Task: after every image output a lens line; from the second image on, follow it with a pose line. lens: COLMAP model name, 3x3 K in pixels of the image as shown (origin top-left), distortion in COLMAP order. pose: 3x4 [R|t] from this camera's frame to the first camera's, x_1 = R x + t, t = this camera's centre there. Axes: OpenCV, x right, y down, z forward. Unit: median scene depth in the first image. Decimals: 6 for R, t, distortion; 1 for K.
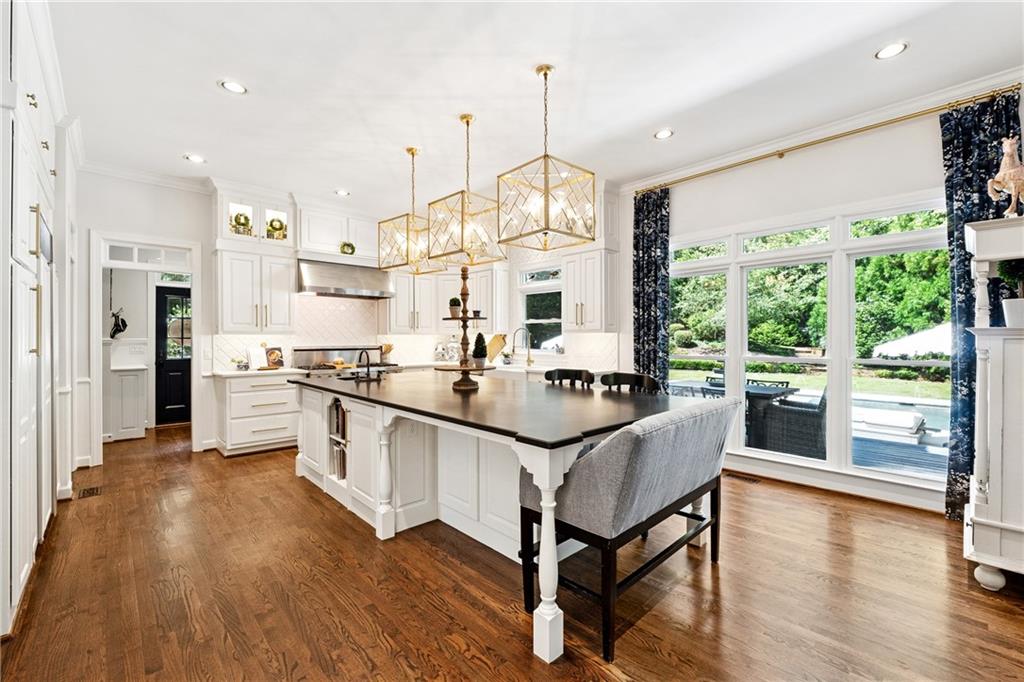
lens RADIAL K [[420.7, 0, 512.0], [0, 420.7, 341.0], [0, 0, 1]] dist [-0.023912, -0.000096]
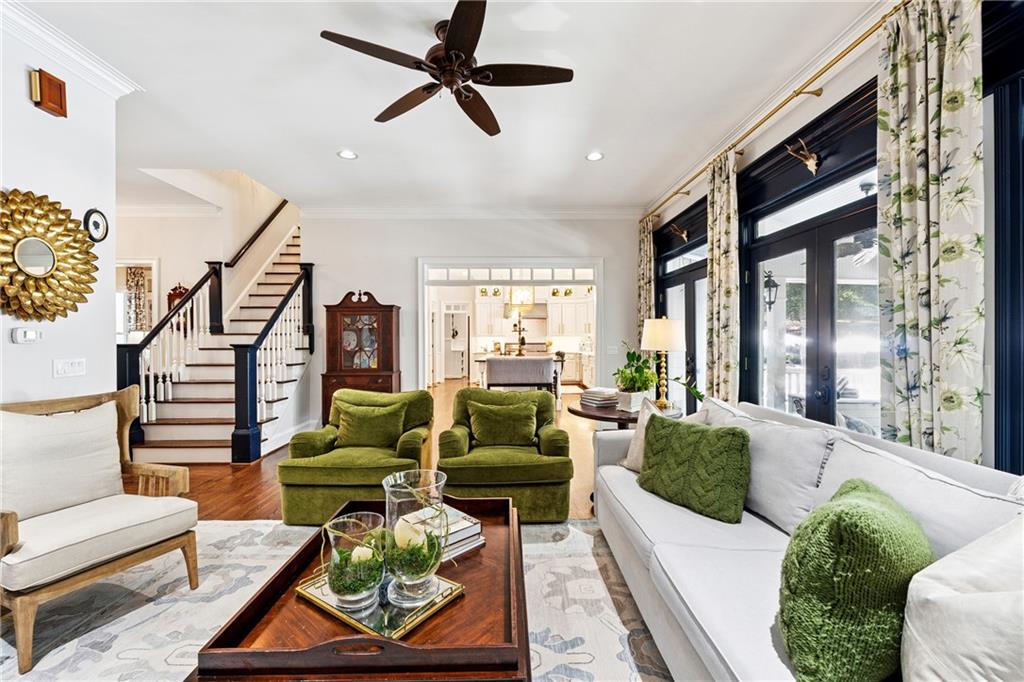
lens RADIAL K [[433.6, 0, 515.7], [0, 433.6, 334.7], [0, 0, 1]] dist [-0.001620, -0.000579]
pose [[0.734966, -0.008699, -0.678048, 1.263770], [-0.001757, 0.999890, -0.014733, 0.009394], [0.678101, 0.012019, 0.734870, -0.779941]]
